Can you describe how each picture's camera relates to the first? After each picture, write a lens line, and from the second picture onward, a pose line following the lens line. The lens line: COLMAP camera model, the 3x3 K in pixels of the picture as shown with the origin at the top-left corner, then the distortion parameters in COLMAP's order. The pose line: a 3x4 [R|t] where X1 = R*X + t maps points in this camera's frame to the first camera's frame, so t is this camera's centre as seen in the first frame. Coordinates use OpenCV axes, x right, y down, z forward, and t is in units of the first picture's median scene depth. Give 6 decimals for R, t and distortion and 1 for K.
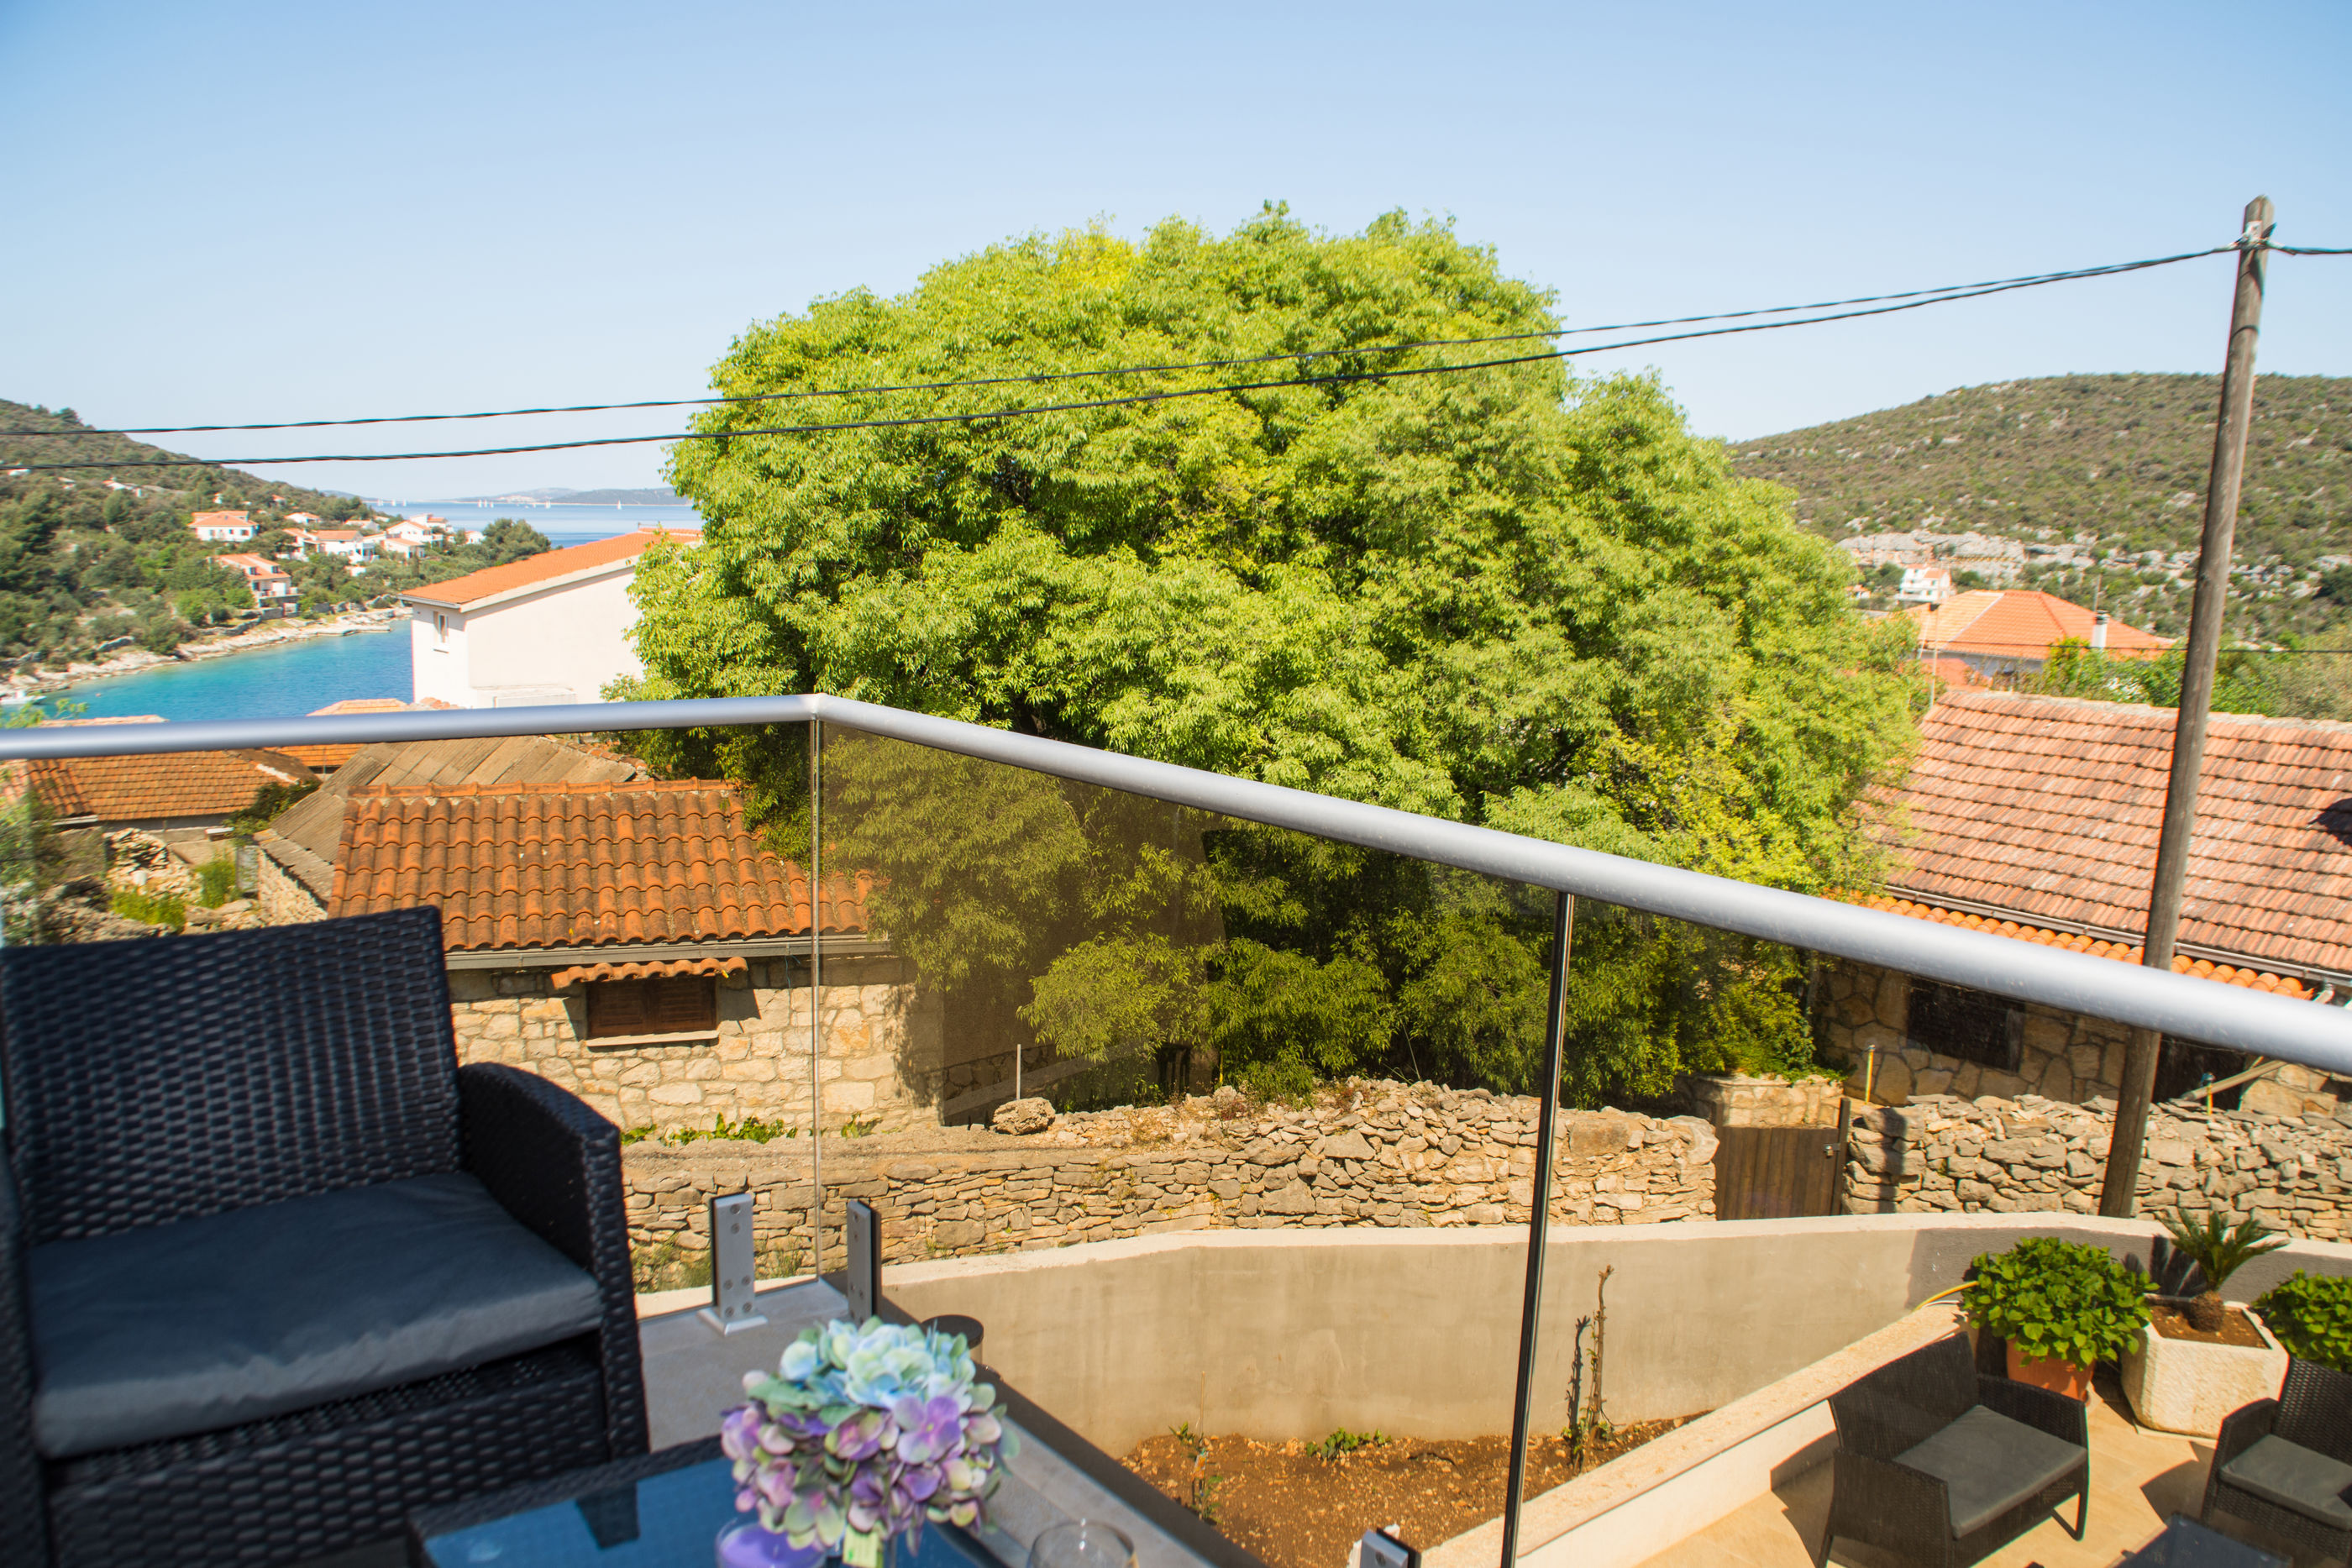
lens RADIAL K [[1819.1, 0, 1205.8], [0, 1819.1, 819.5], [0, 0, 1]] dist [-0.169137, 0.104430]
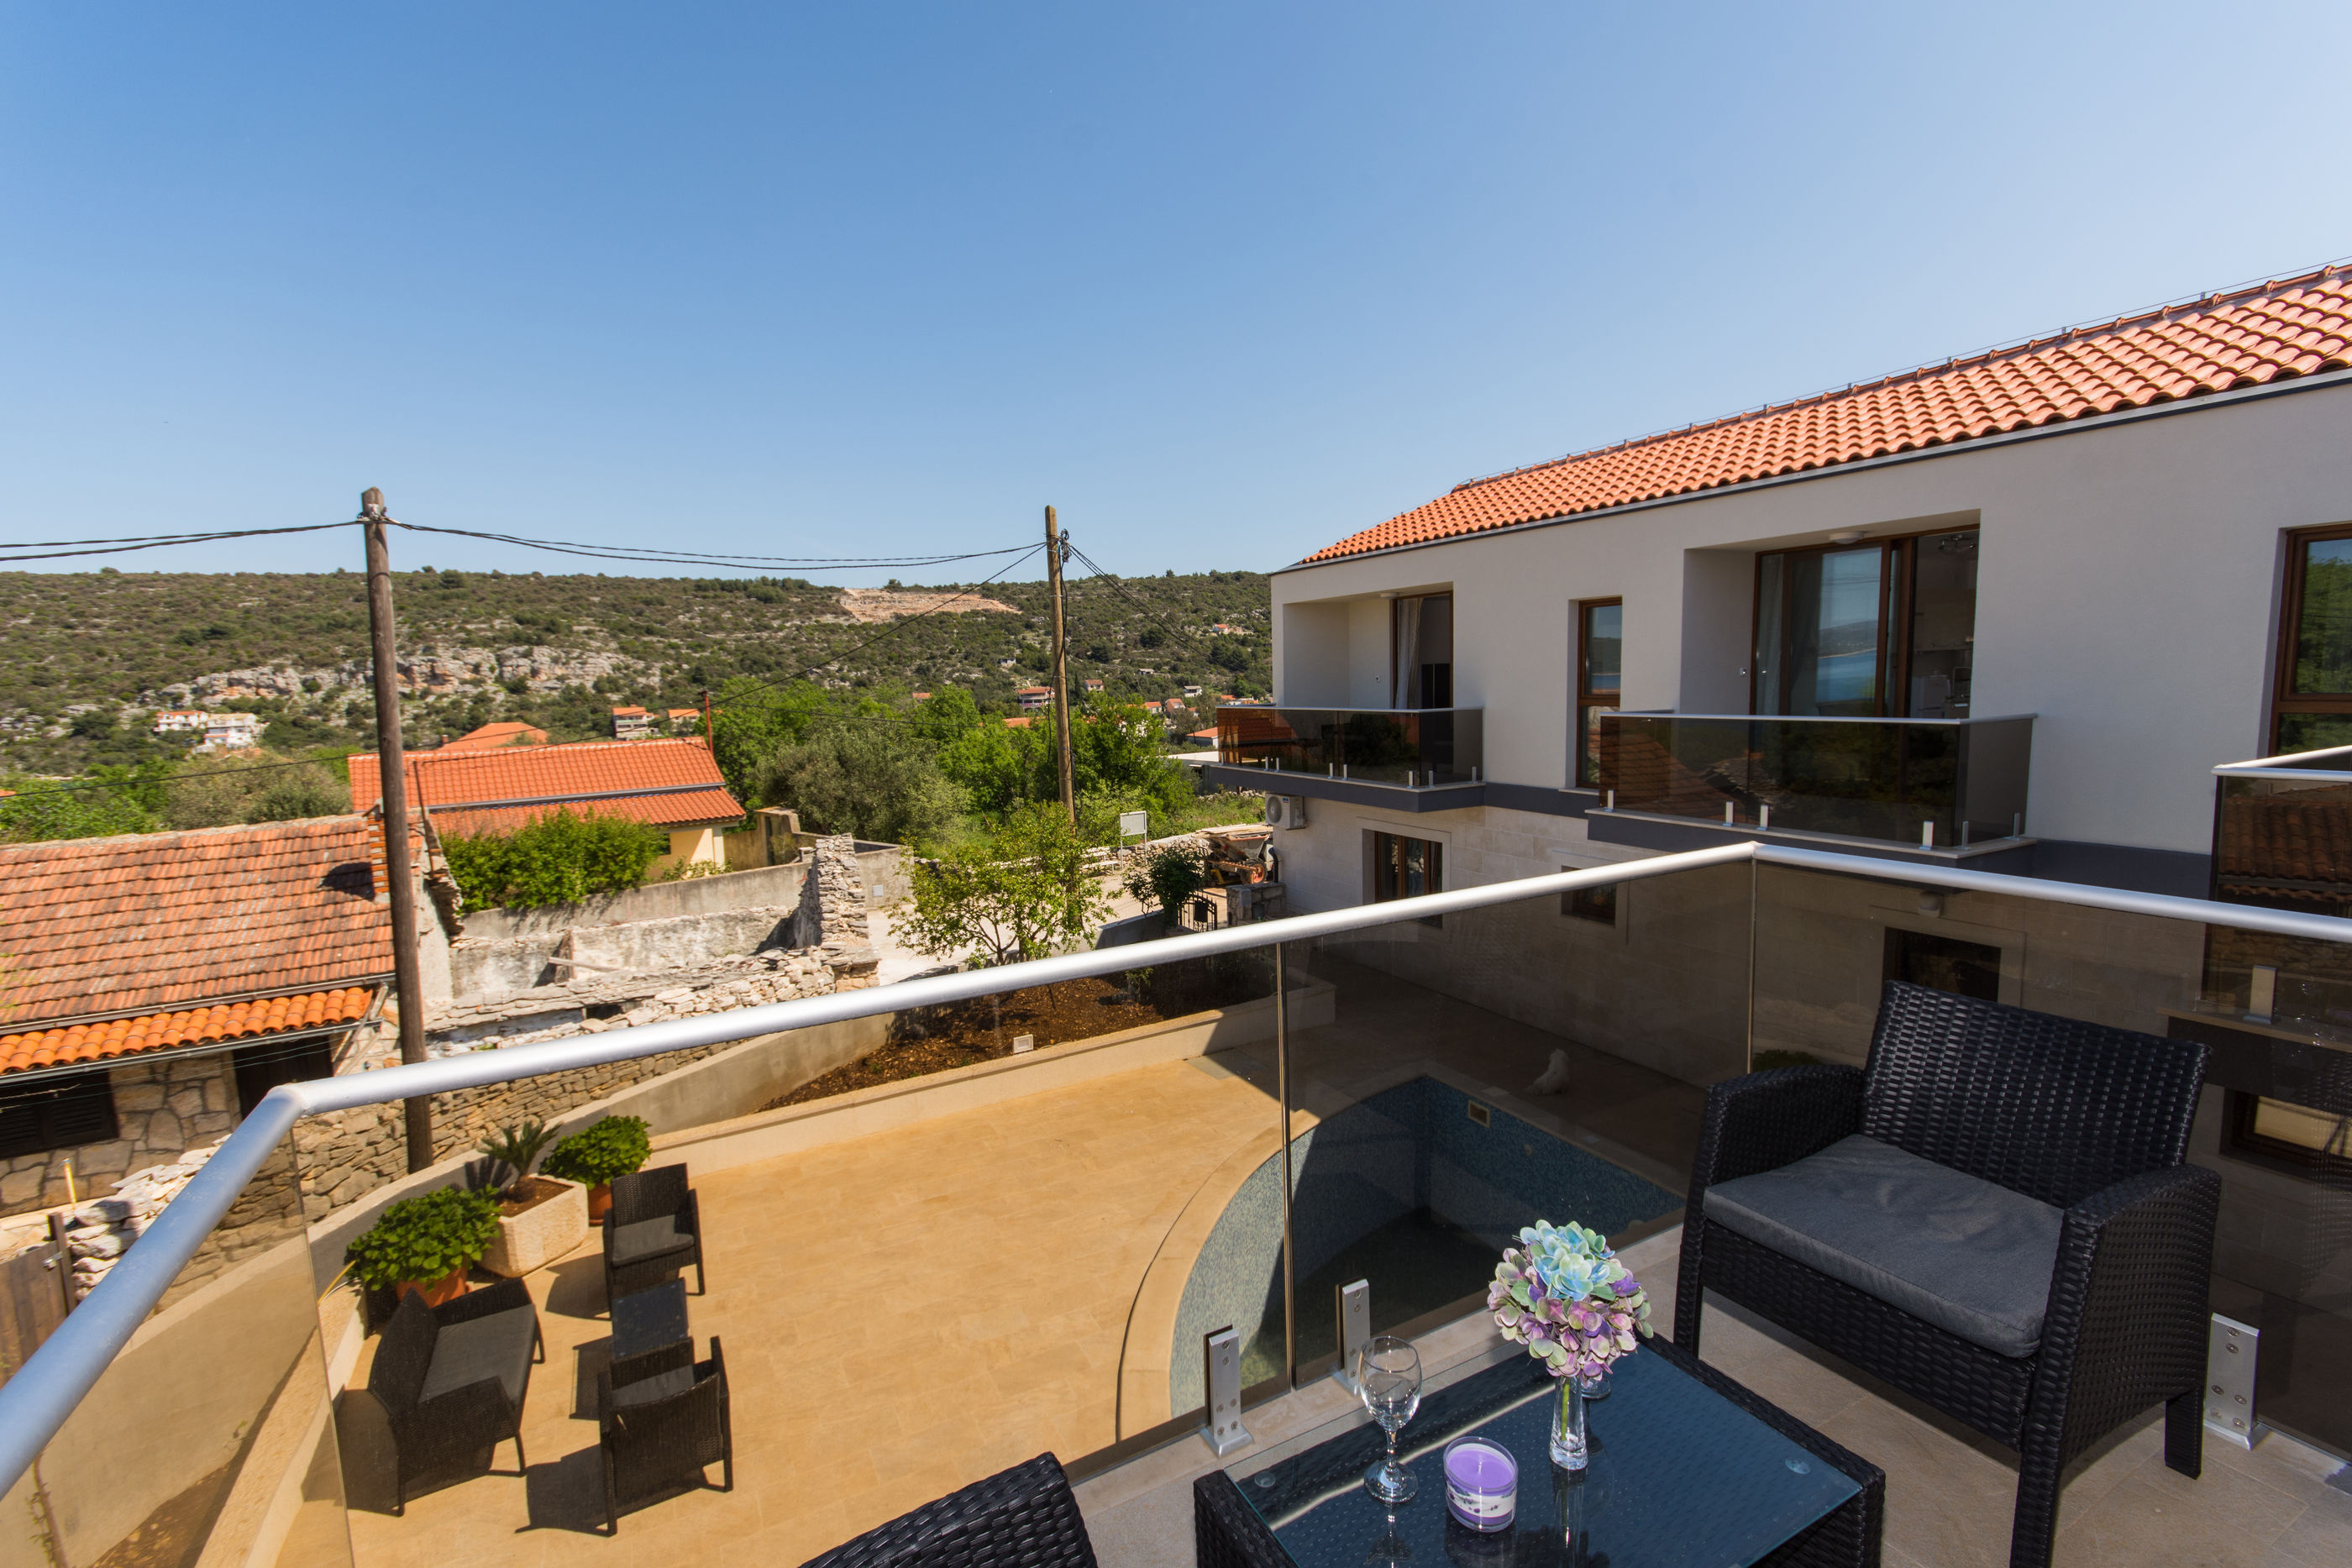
lens RADIAL K [[1025.8, 0, 1177.1], [0, 1025.8, 797.3], [0, 0, 1]] dist [0.007873, -0.002084]
pose [[0.173352, -0.147870, 0.973696, -0.105861], [0.197437, 0.973812, 0.112737, -0.031181], [-0.964867, 0.172701, 0.198007, 0.094701]]
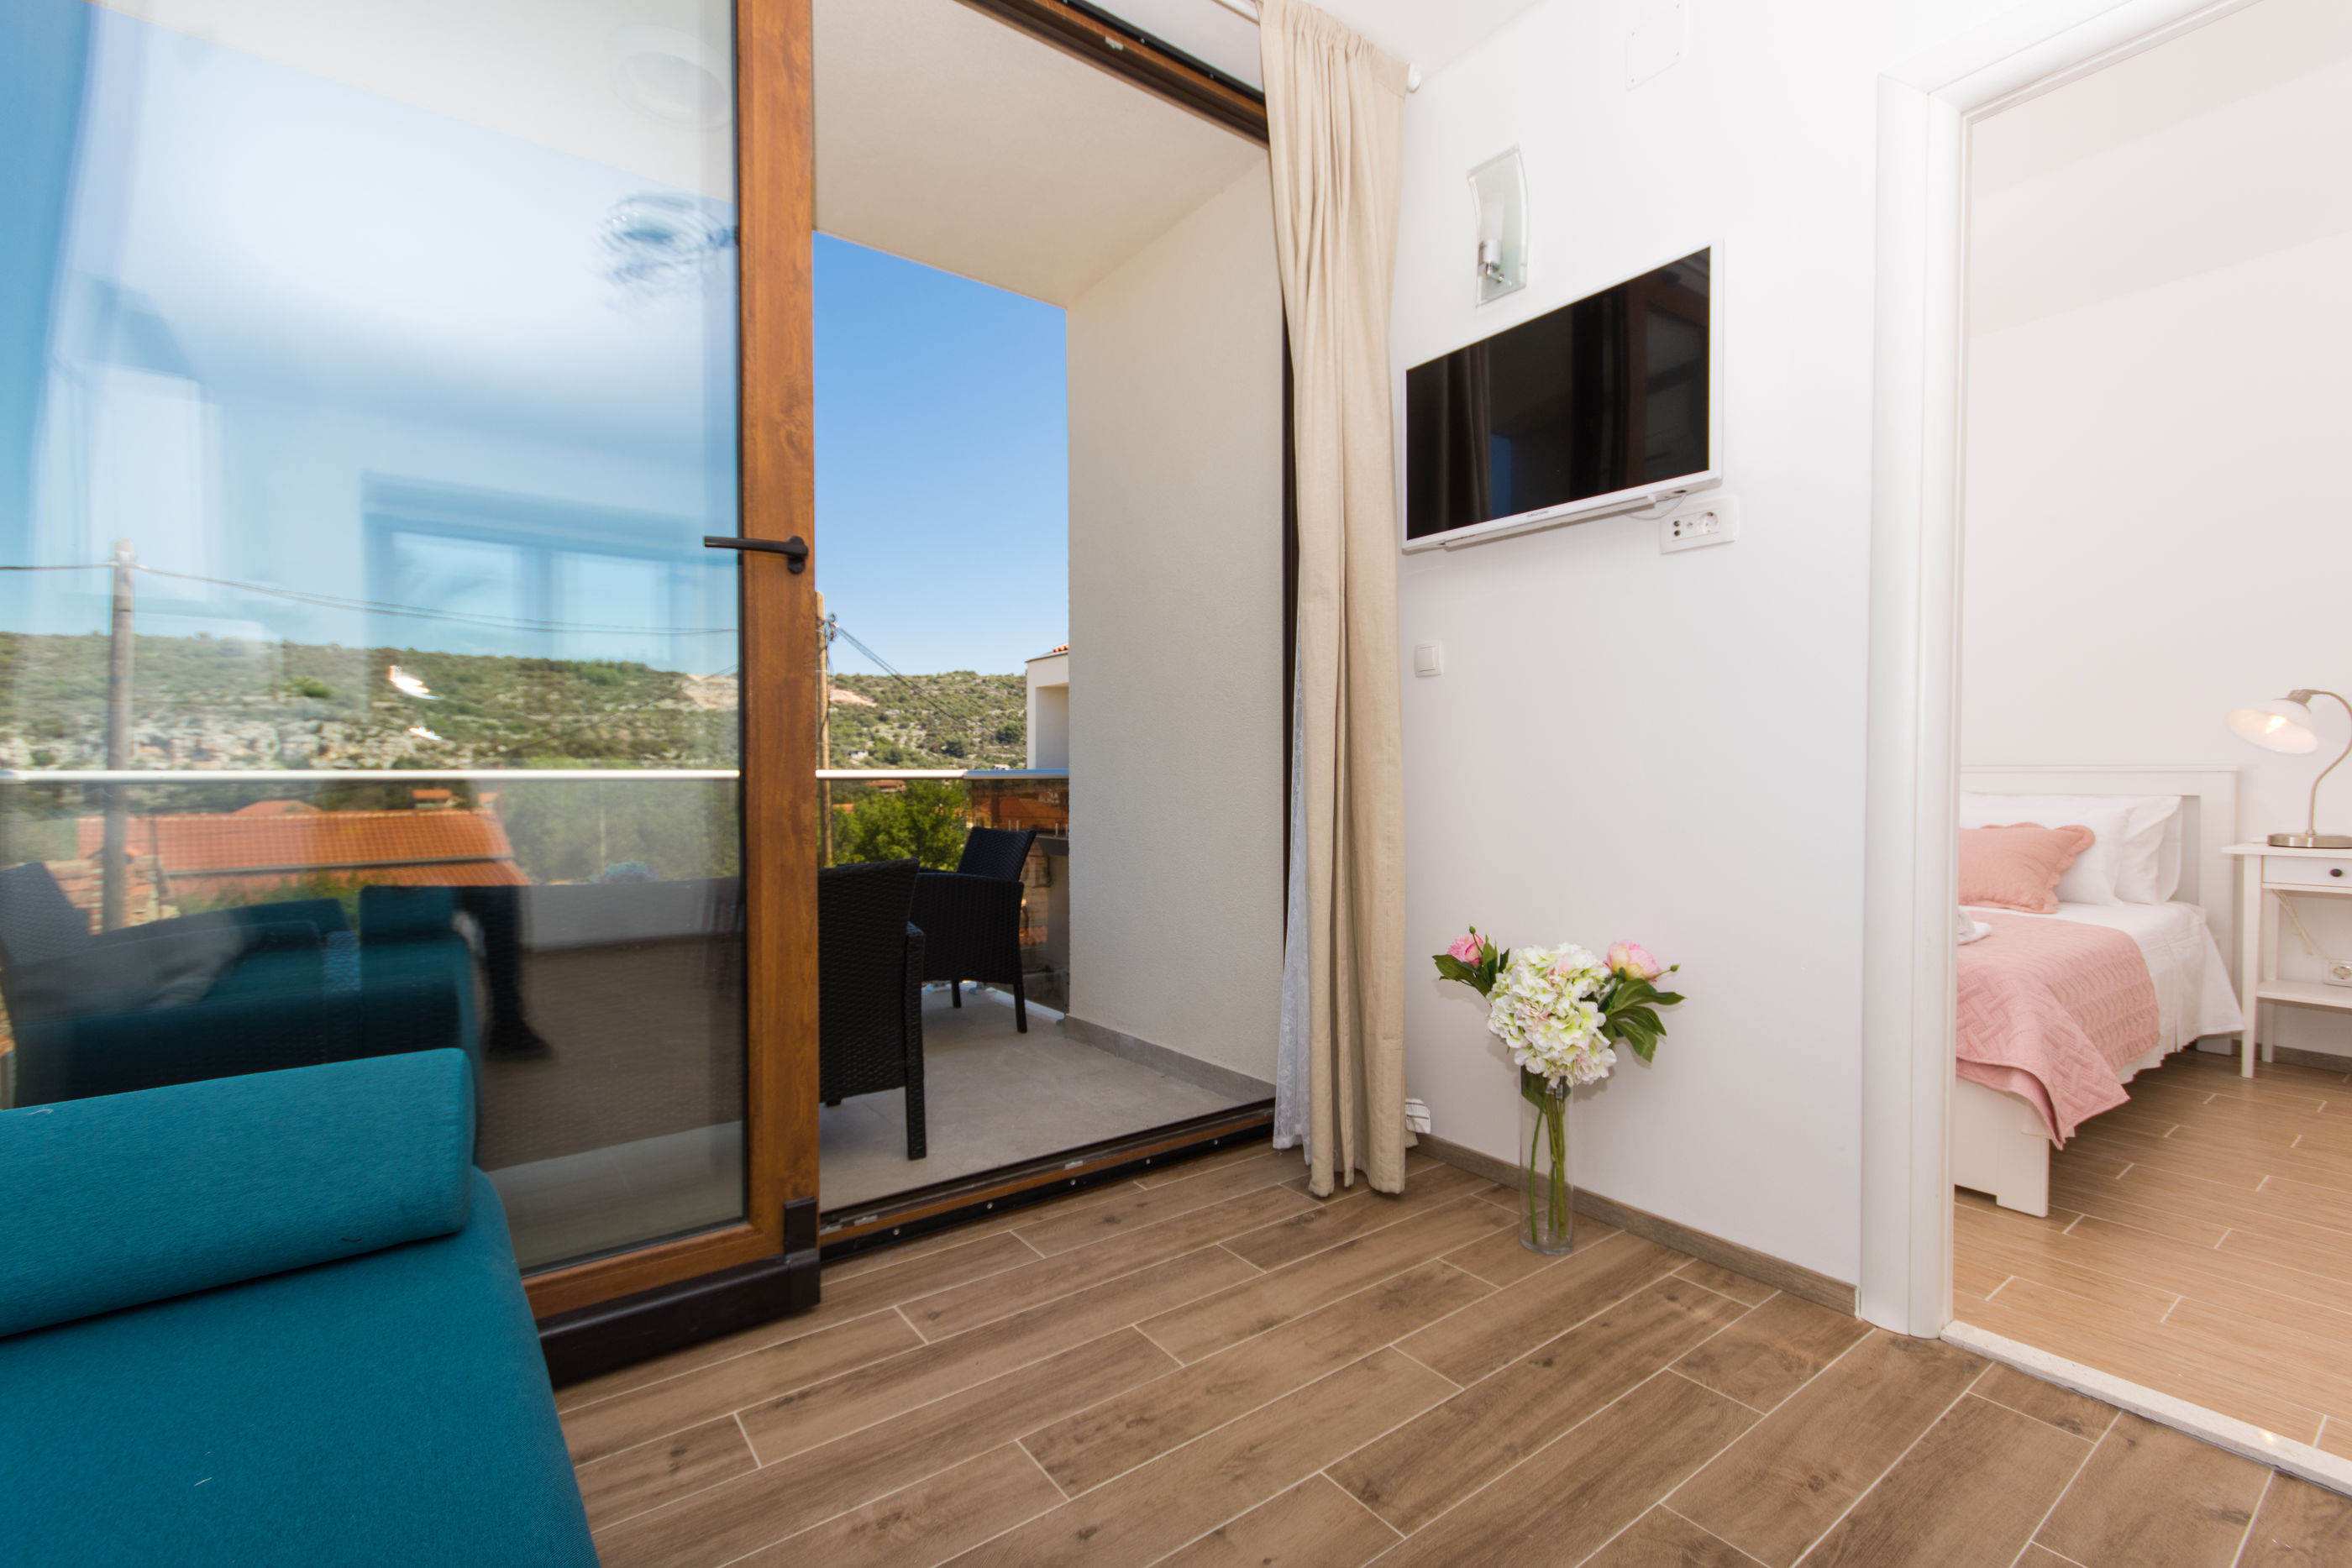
lens RADIAL K [[1025.8, 0, 1182.4], [0, 1025.8, 795.1], [0, 0, 1]] dist [0.007873, -0.002084]
pose [[0.036003, -0.048782, 0.998160, -0.268304], [0.169975, 0.984554, 0.041986, 0.013147], [-0.984791, 0.168150, 0.043739, -0.083417]]
